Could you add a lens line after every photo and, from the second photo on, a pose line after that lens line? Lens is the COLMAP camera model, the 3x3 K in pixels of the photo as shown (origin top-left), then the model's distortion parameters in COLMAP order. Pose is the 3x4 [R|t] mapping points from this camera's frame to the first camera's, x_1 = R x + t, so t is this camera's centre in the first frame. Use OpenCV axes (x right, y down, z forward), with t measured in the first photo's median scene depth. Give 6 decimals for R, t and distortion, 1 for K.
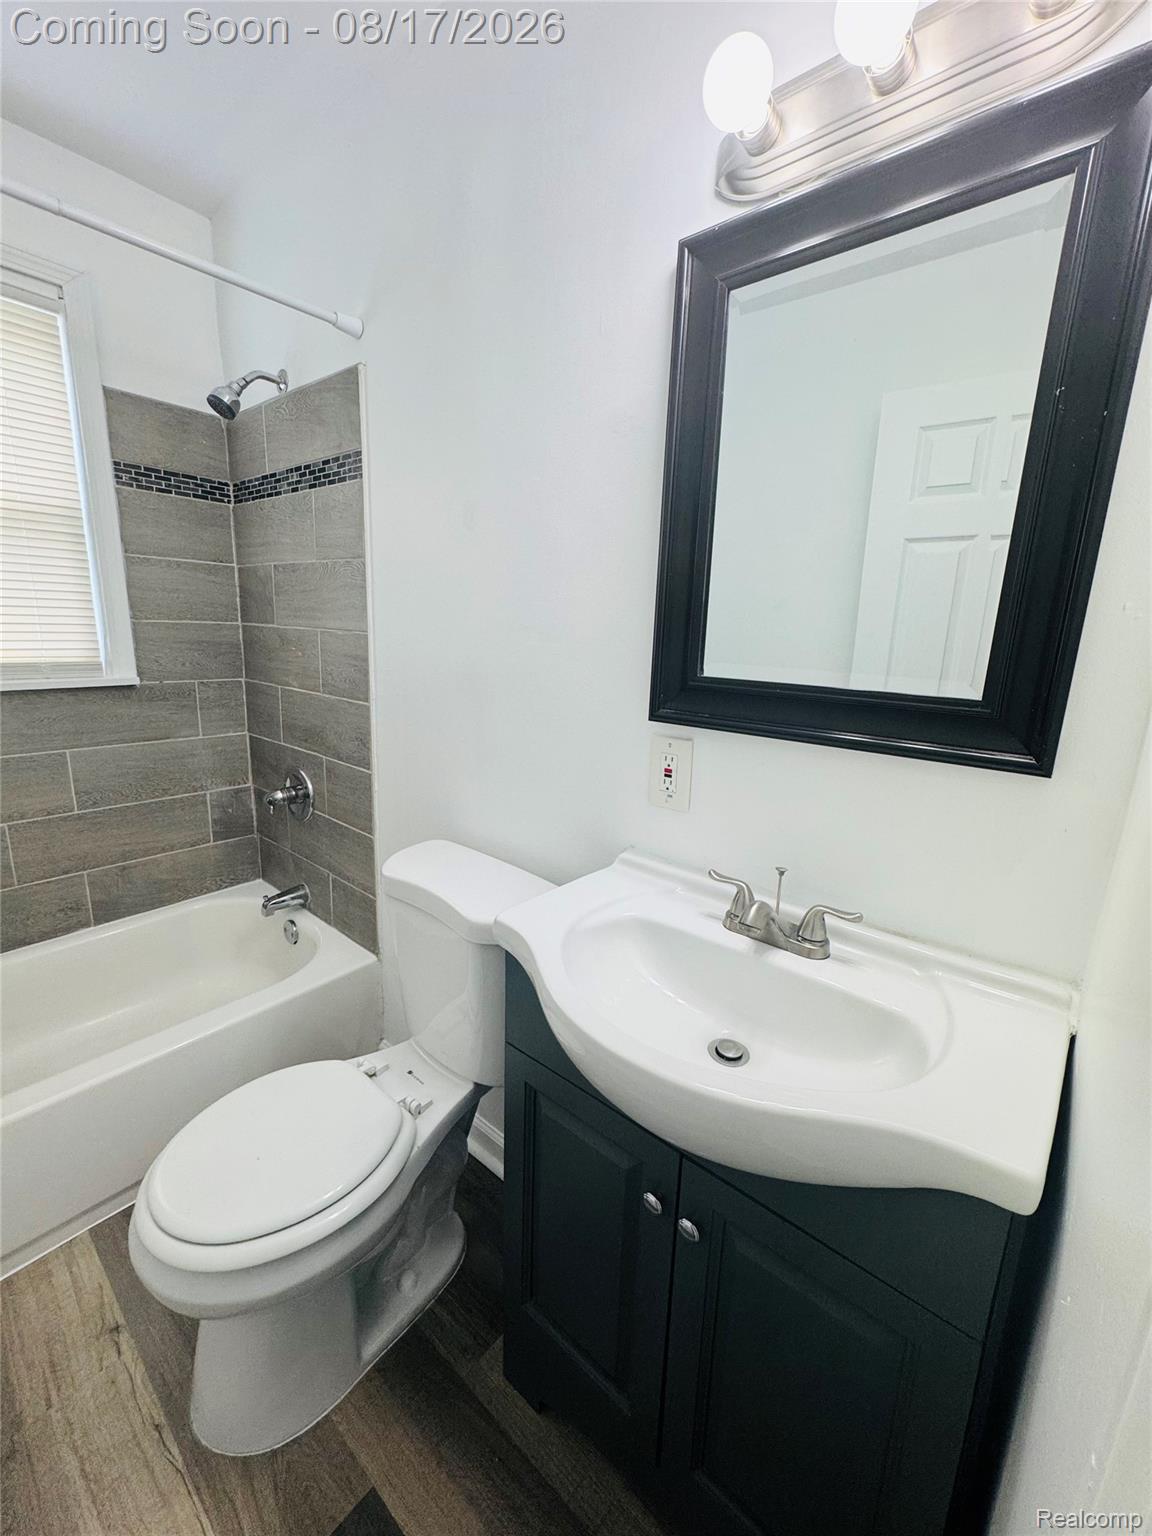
lens RADIAL K [[615.9, 0, 578.9], [0, 615.9, 767.5], [0, 0, 1]] dist [-0.004271, 0.000386]
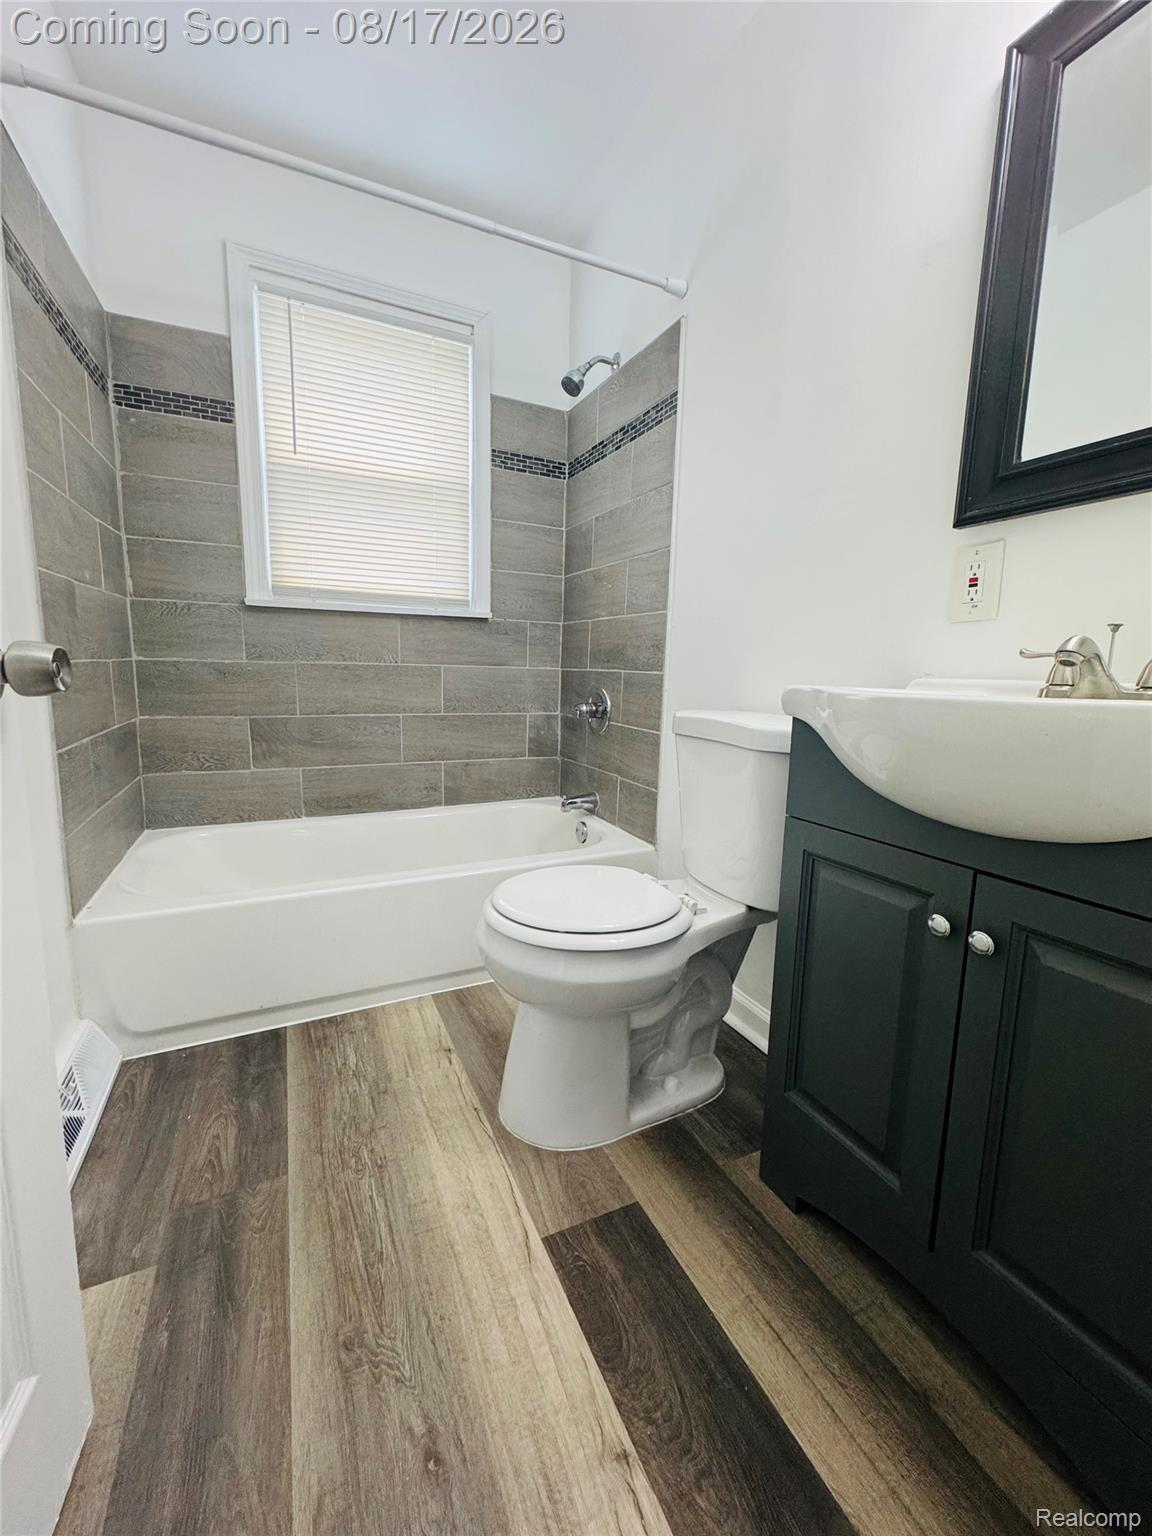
lens RADIAL K [[615.9, 0, 575.8], [0, 615.9, 767.2], [0, 0, 1]] dist [-0.004271, 0.000386]
pose [[0.909355, 0.049060, -0.413119, -0.008194], [-0.081870, 0.994707, -0.062084, 0.269433], [0.407887, 0.090279, 0.908558, -0.079177]]
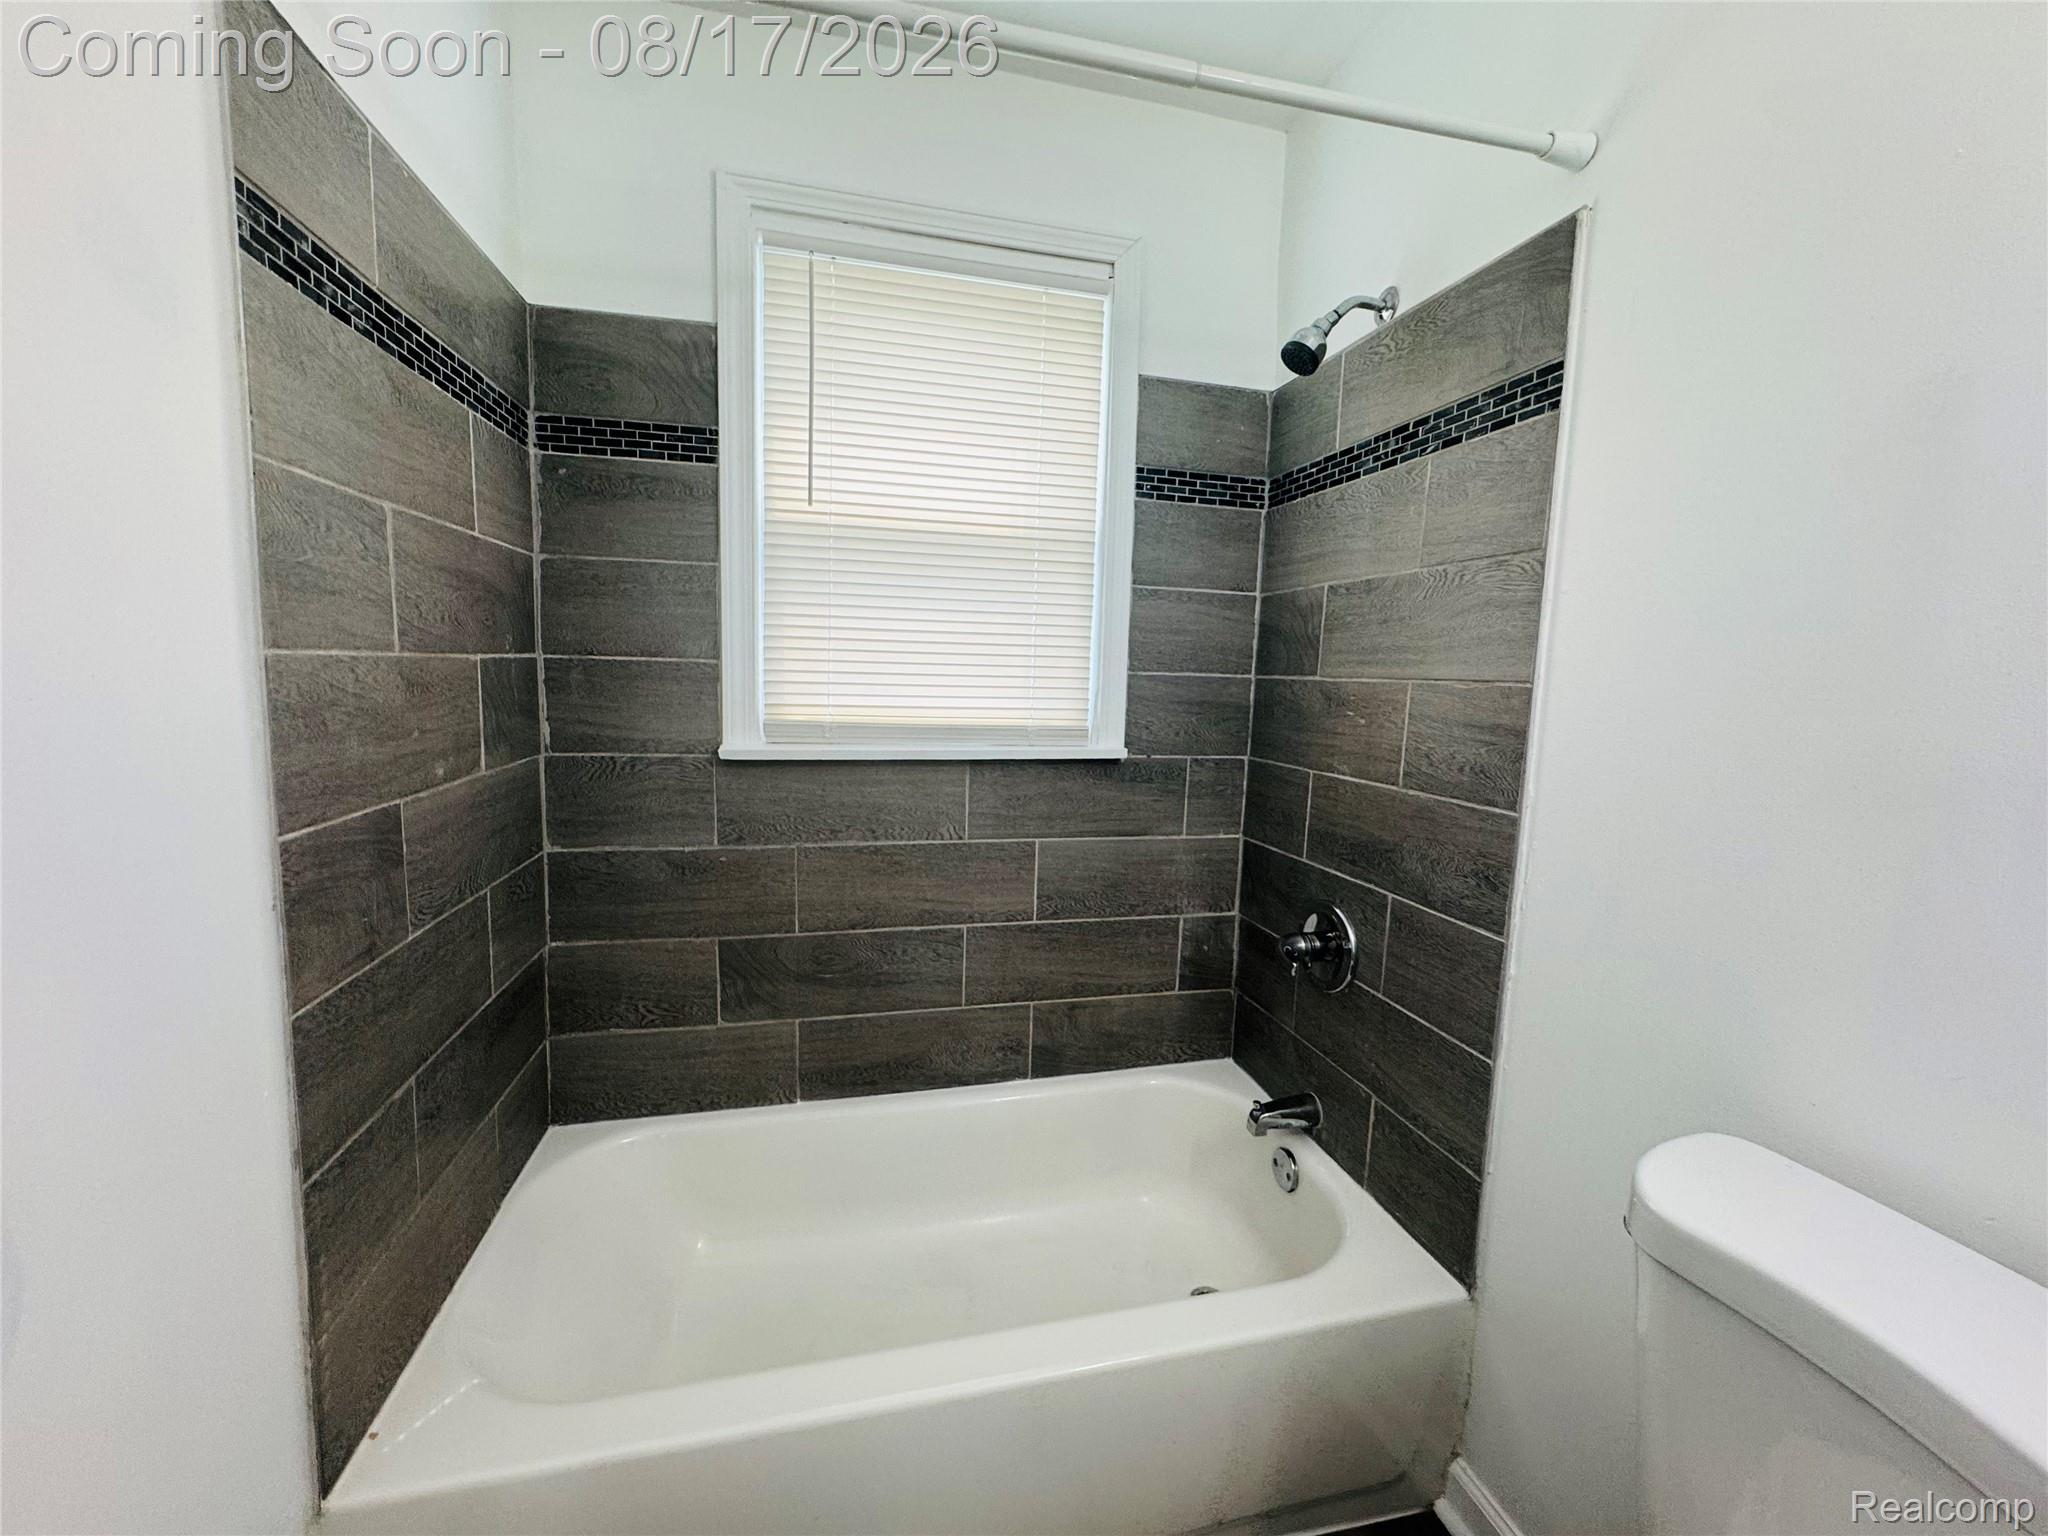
lens RADIAL K [[821.2, 0, 1017.3], [0, 821.2, 767.2], [0, 0, 1]] dist [-0.004271, 0.000386]
pose [[0.802745, 0.050476, -0.594182, -0.269024], [-0.130457, 0.987140, -0.092391, -0.020435], [0.581877, 0.151682, 0.799006, 0.166429]]
